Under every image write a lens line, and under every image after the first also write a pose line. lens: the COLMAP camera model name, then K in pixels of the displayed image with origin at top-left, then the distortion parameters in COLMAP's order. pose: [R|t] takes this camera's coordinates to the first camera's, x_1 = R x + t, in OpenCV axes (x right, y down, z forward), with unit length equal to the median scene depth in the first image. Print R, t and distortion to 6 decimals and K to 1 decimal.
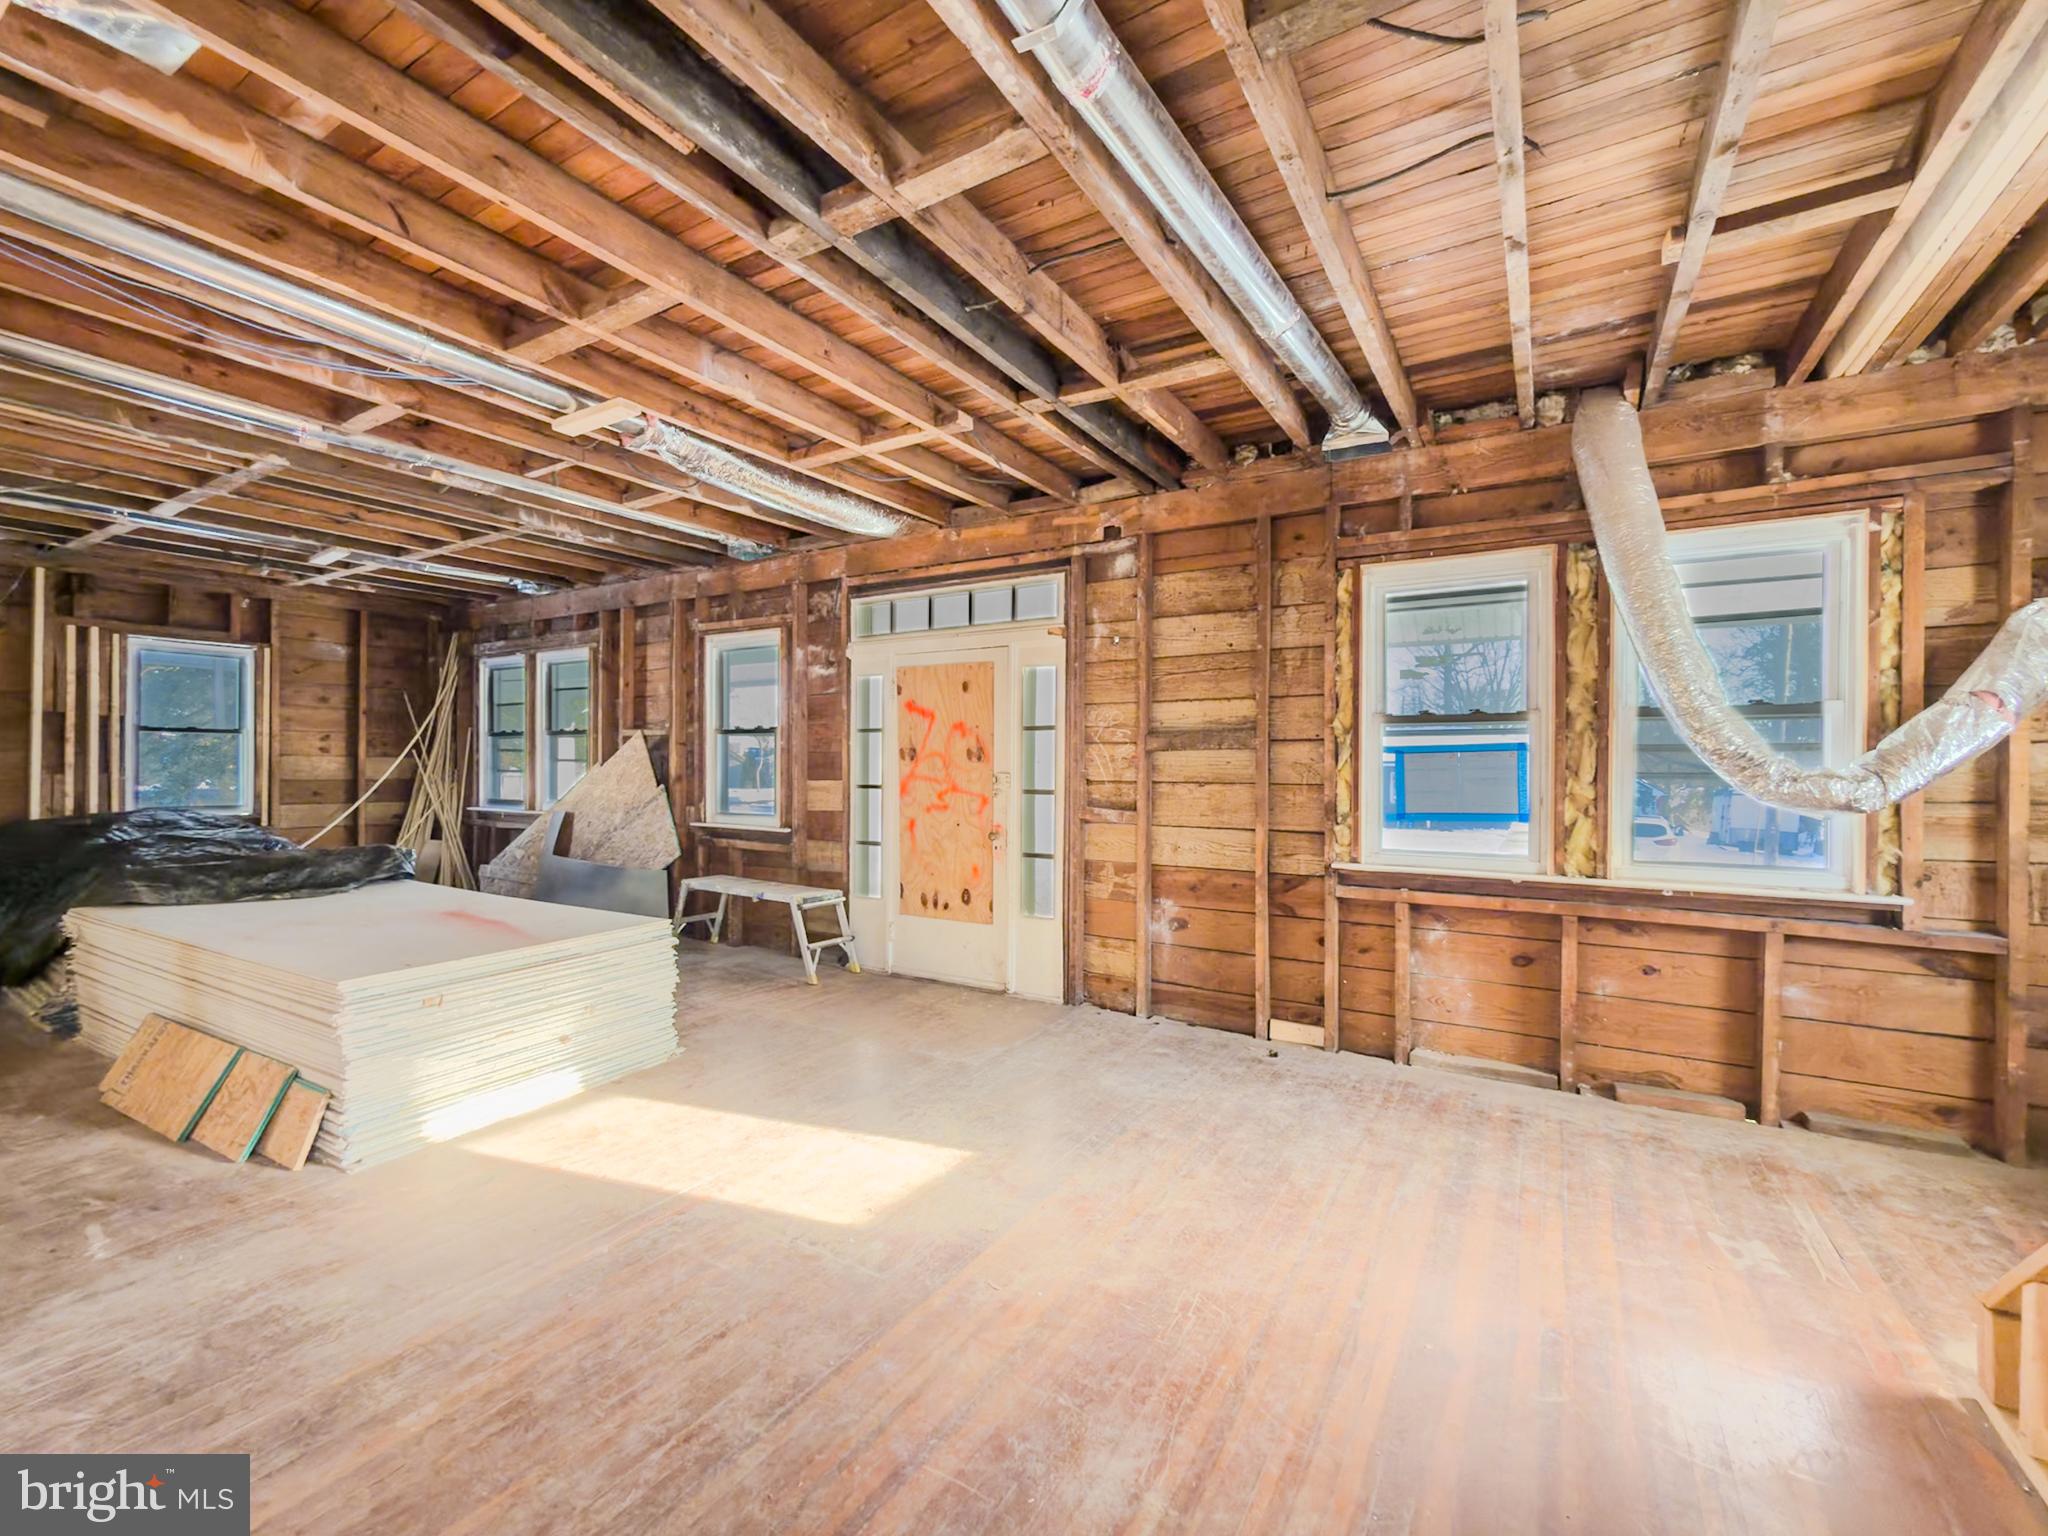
lens RADIAL K [[838.6, 0, 949.2], [0, 838.6, 766.5], [0, 0, 1]] dist [-0.000248, -0.000363]
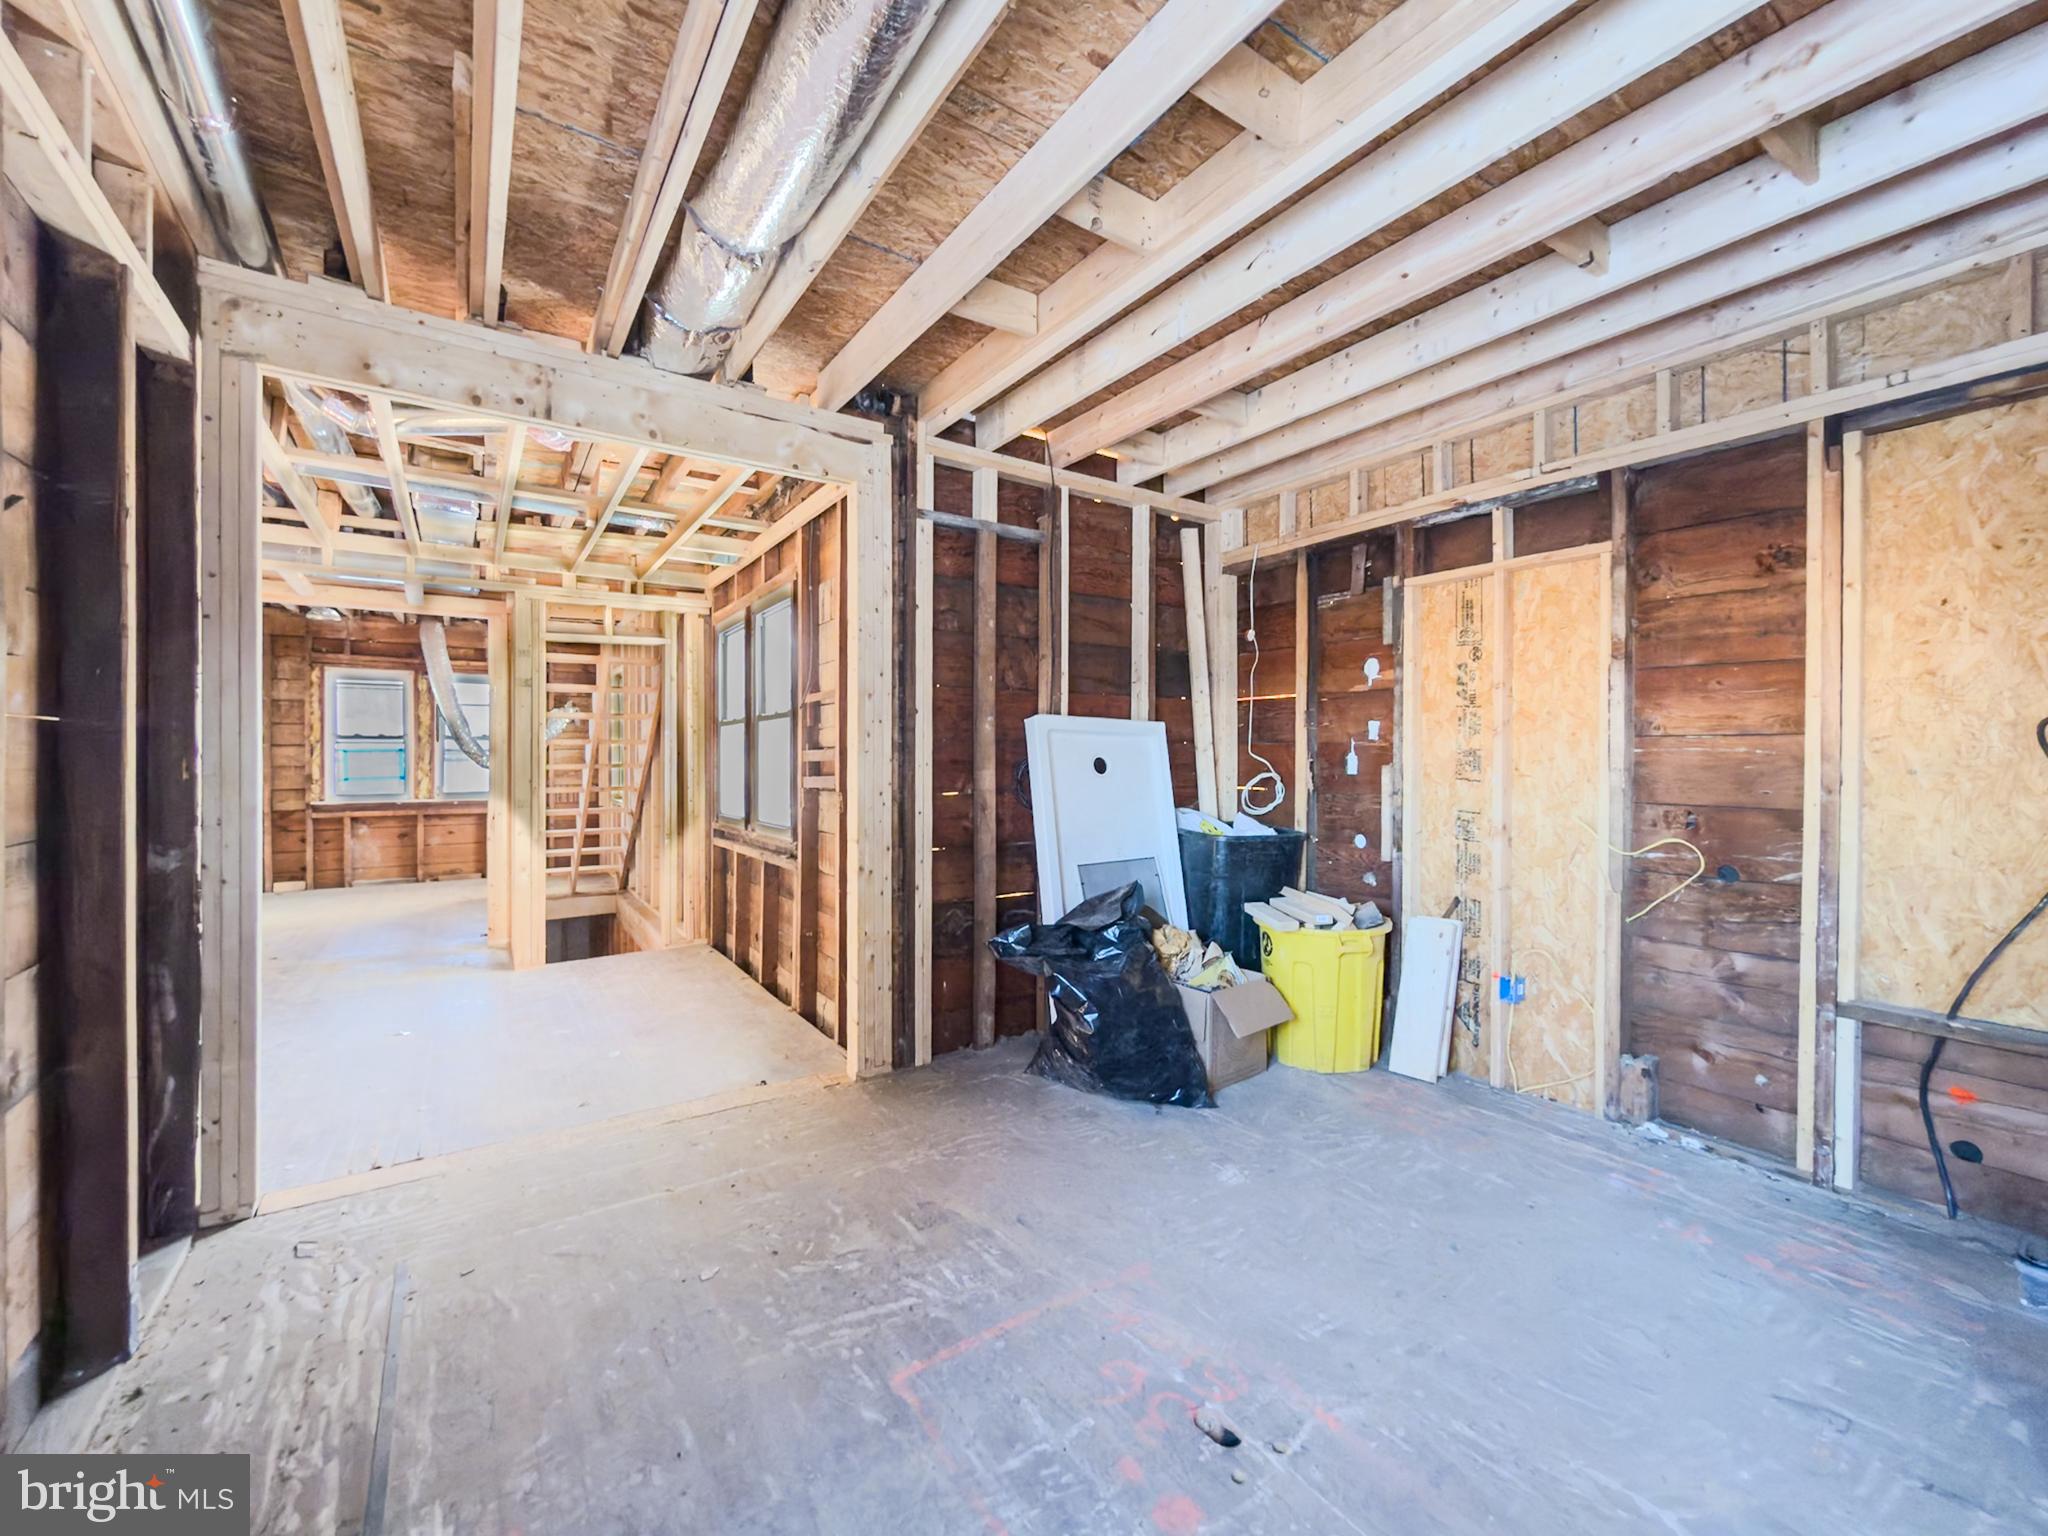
lens RADIAL K [[838.6, 0, 1031.6], [0, 838.6, 760.7], [0, 0, 1]] dist [-0.000248, -0.000363]
pose [[0.340577, -0.010662, 0.940156, -0.897611], [0.002026, 0.999942, 0.010607, -0.011295], [-0.940214, -0.001708, 0.340579, -1.416508]]
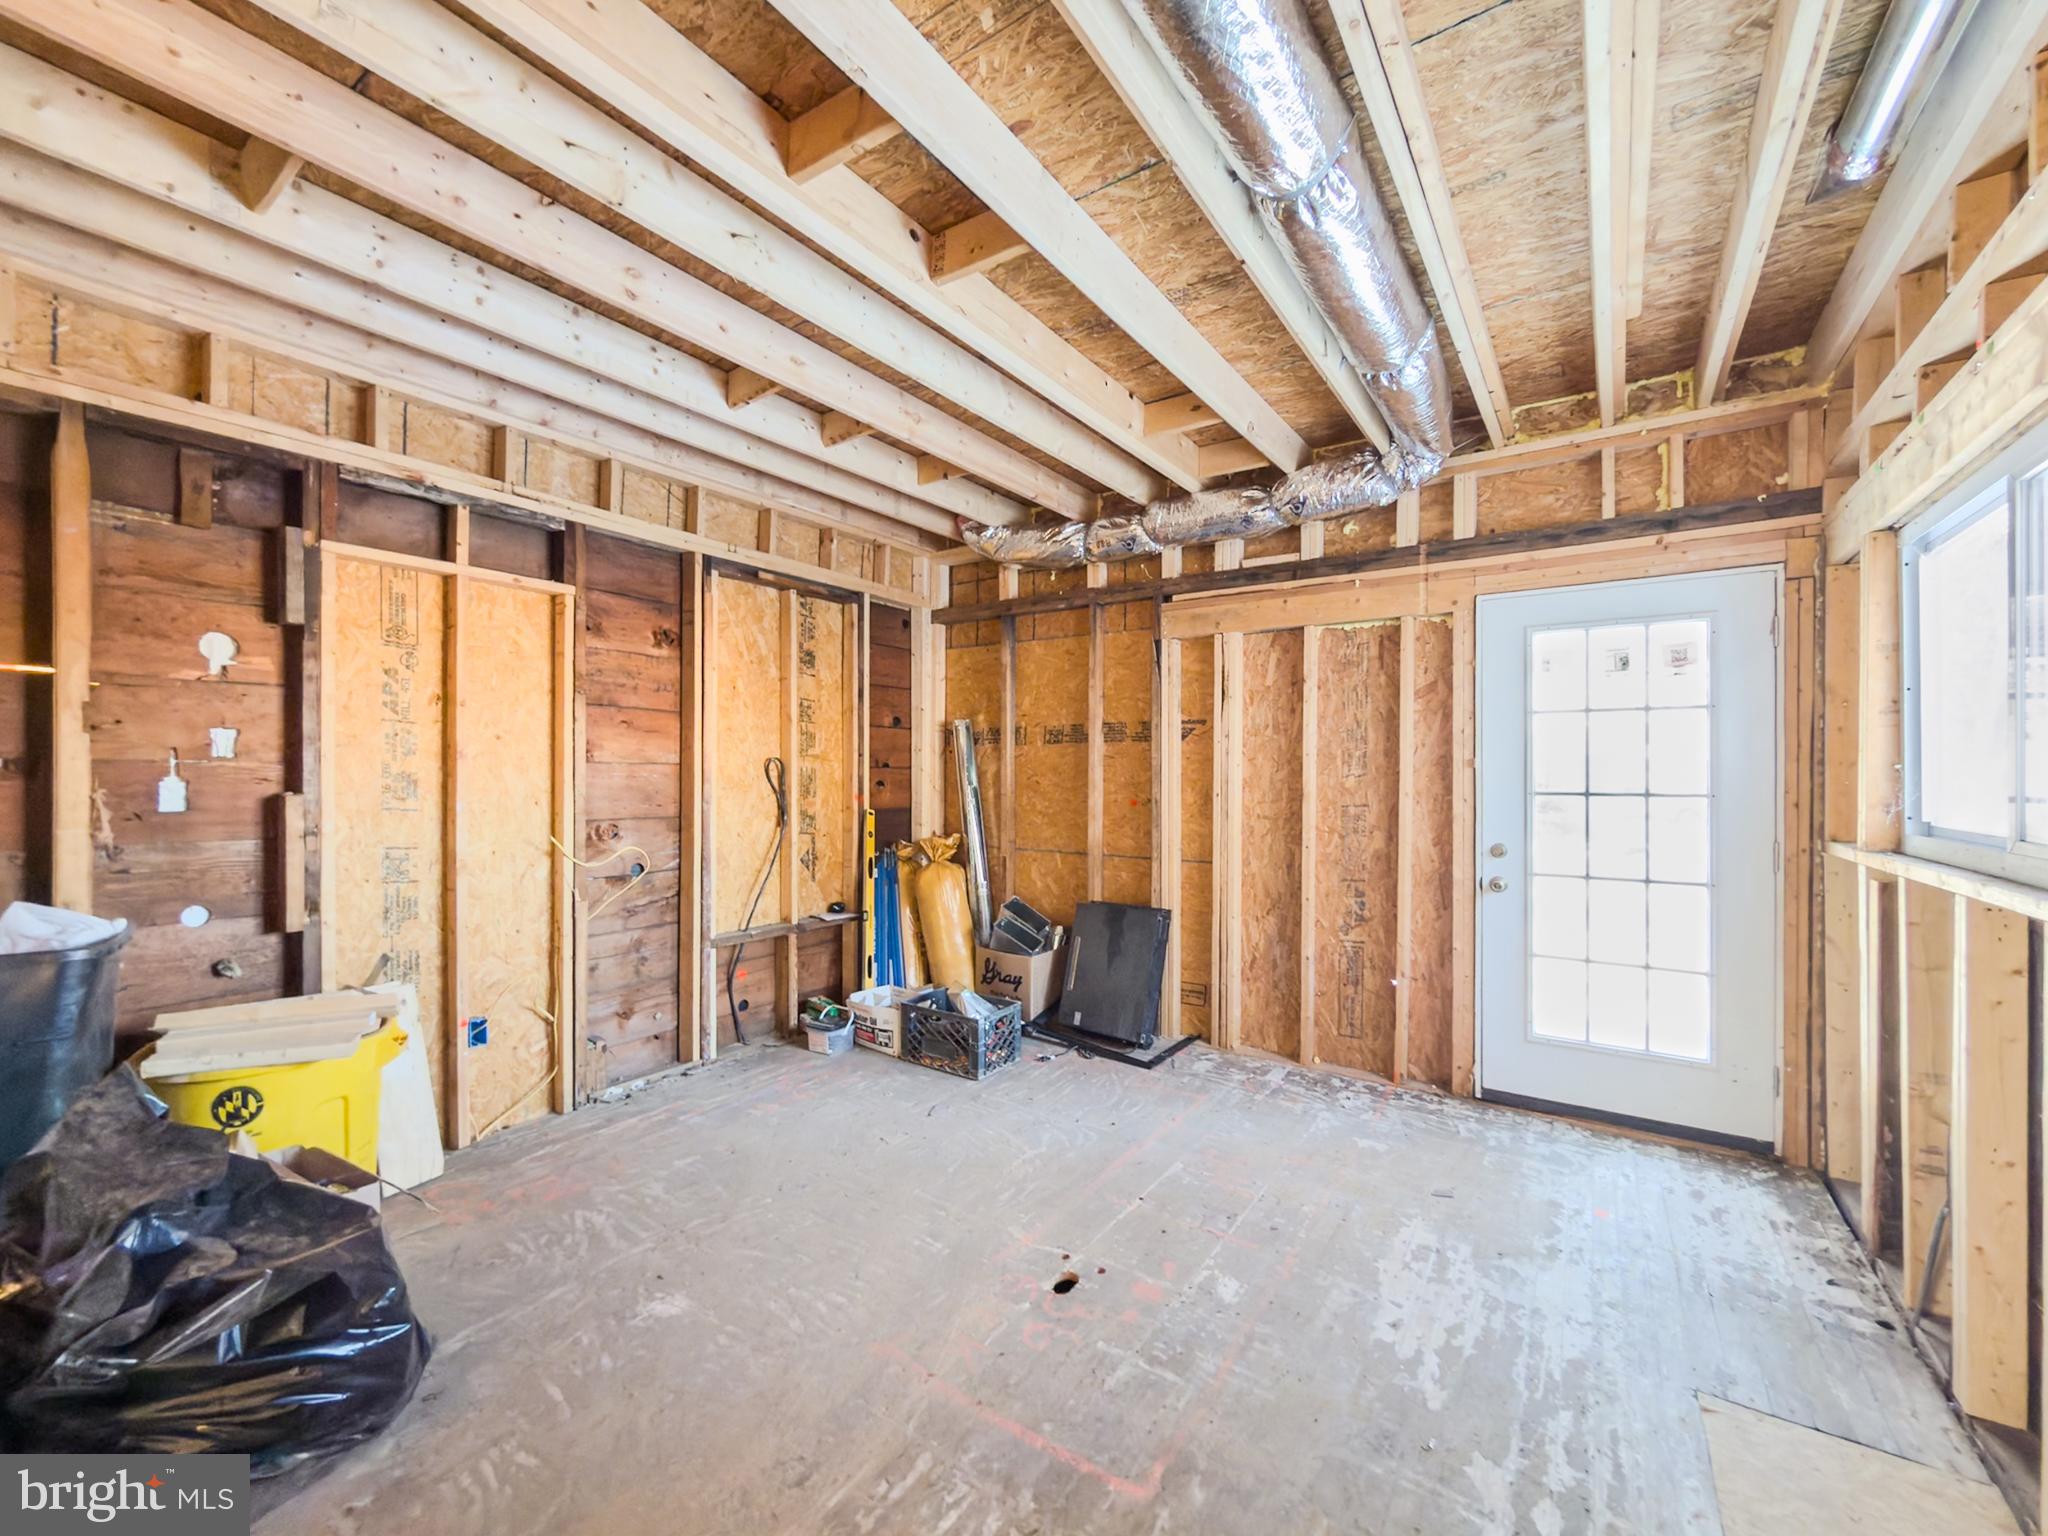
lens RADIAL K [[838.6, 0, 1017.4], [0, 838.6, 774.3], [0, 0, 1]] dist [-0.000248, -0.000363]
pose [[-0.999833, -0.010249, -0.015157, -0.621173], [-0.010334, 0.999931, 0.005534, -0.017430], [0.015099, 0.005690, -0.999870, -1.047517]]
